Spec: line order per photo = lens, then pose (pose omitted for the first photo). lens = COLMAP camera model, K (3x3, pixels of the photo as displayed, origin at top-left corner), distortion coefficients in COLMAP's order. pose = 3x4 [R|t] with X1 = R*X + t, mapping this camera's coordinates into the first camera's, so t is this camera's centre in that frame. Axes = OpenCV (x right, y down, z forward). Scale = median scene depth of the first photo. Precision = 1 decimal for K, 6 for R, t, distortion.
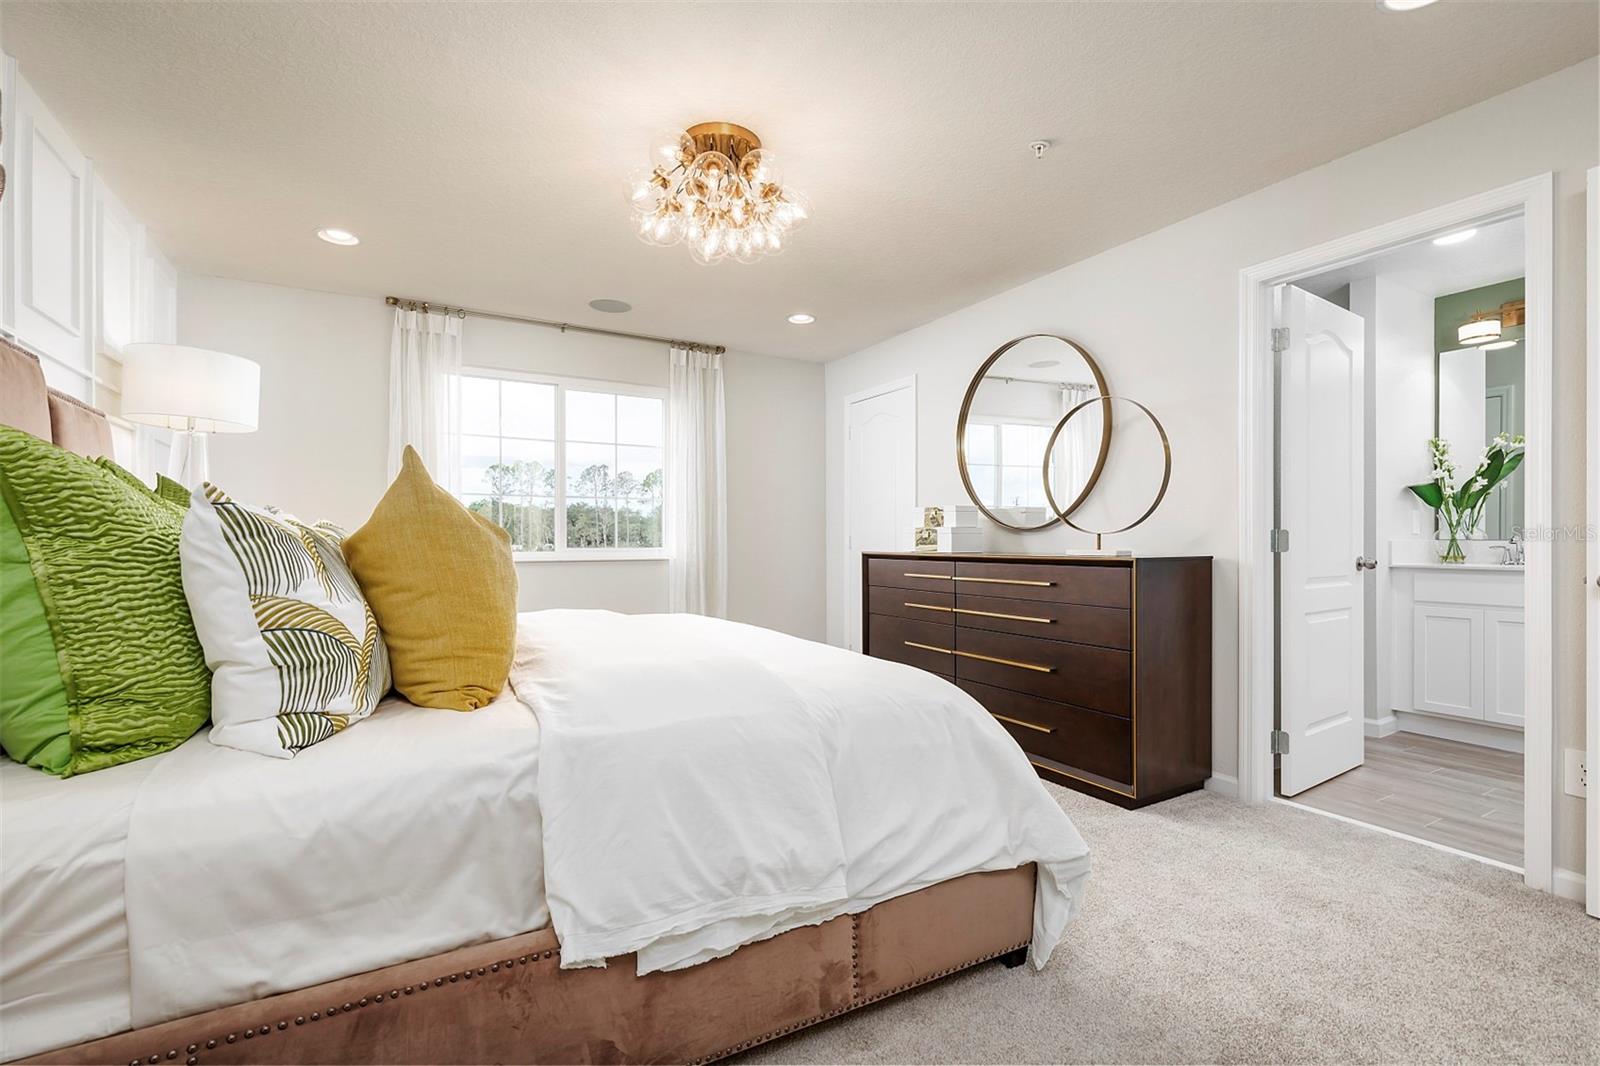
lens RADIAL K [[746.2, 0, 799.6], [0, 746.2, 535.7], [0, 0, 1]] dist [0.004467, -0.002894]
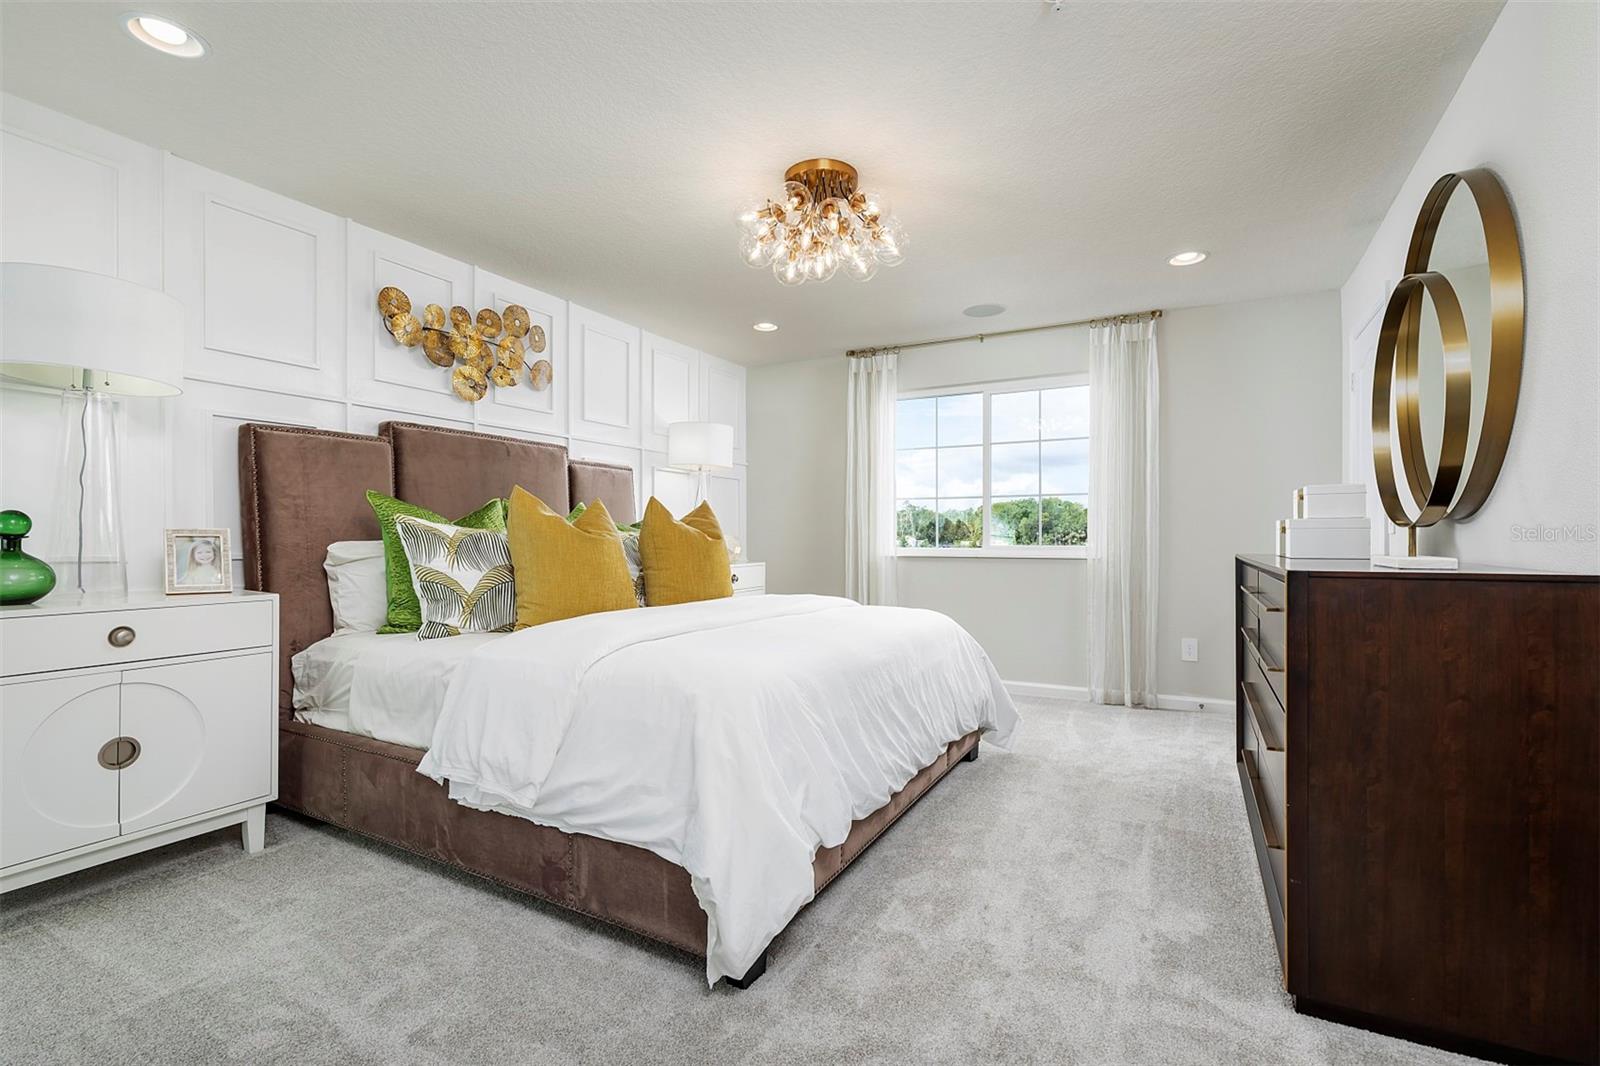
lens RADIAL K [[746.2, 0, 795.5], [0, 746.2, 541.6], [0, 0, 1]] dist [0.004467, -0.002894]
pose [[0.499918, 0.004272, -0.866062, 0.716384], [0.004336, 0.999963, 0.007435, 0.001155], [0.866062, -0.007472, 0.499881, 0.369011]]
